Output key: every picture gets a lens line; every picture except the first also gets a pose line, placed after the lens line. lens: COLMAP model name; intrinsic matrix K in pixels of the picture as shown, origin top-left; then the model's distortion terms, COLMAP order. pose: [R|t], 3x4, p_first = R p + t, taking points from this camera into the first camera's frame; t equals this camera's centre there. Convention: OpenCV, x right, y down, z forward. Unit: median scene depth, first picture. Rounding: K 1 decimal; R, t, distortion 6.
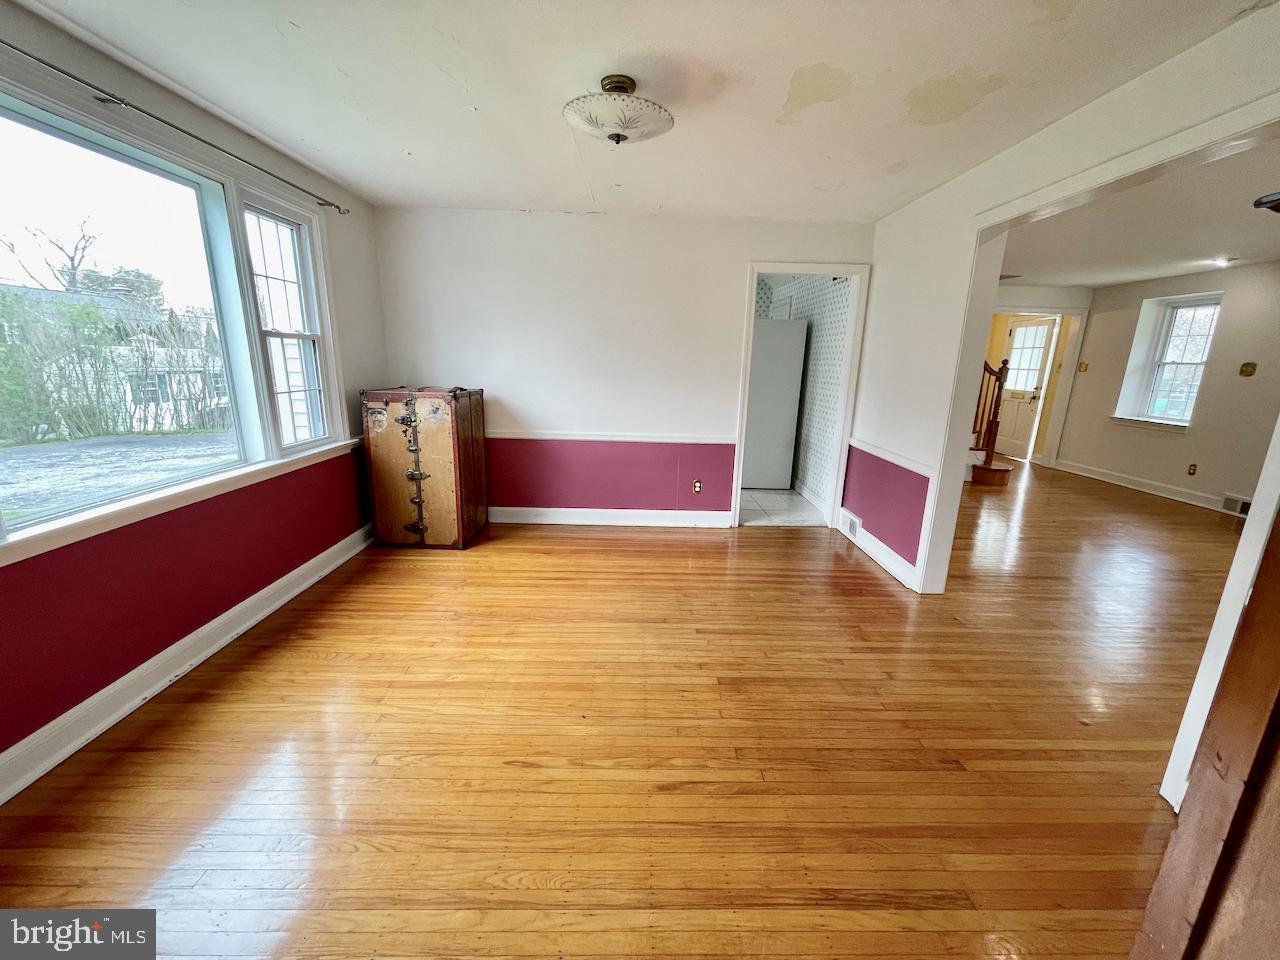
lens RADIAL K [[519.9, 0, 640.7], [0, 519.9, 486.9], [0, 0, 1]] dist [-0.007382, 0.002217]
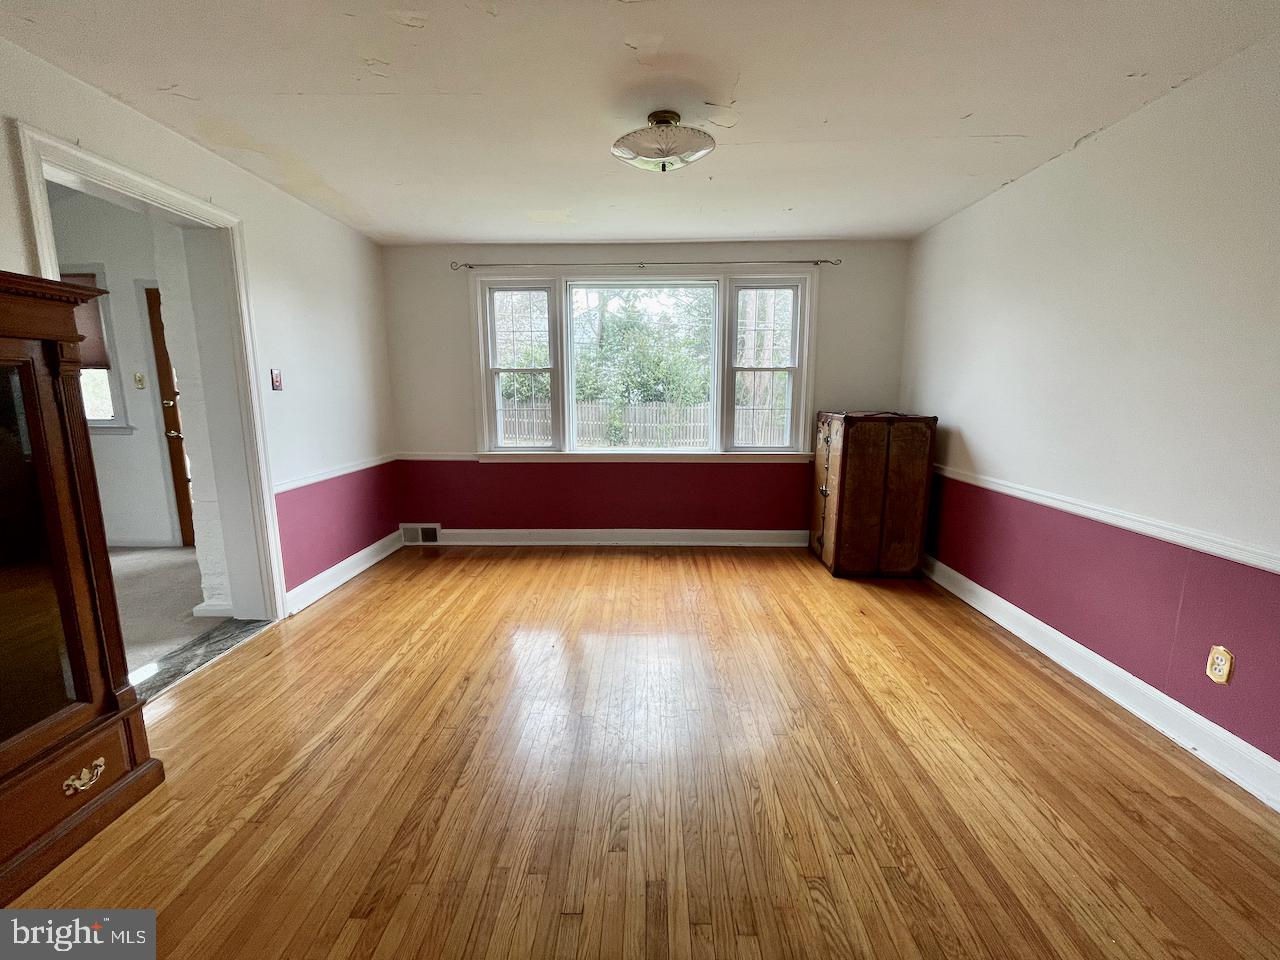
lens RADIAL K [[519.9, 0, 643.3], [0, 519.9, 473.2], [0, 0, 1]] dist [-0.007382, 0.002217]
pose [[-0.032637, 0.131292, -0.990806, 0.559800], [-0.241919, 0.960819, 0.135287, -0.101469], [0.969747, 0.244110, 0.000404, 0.562544]]
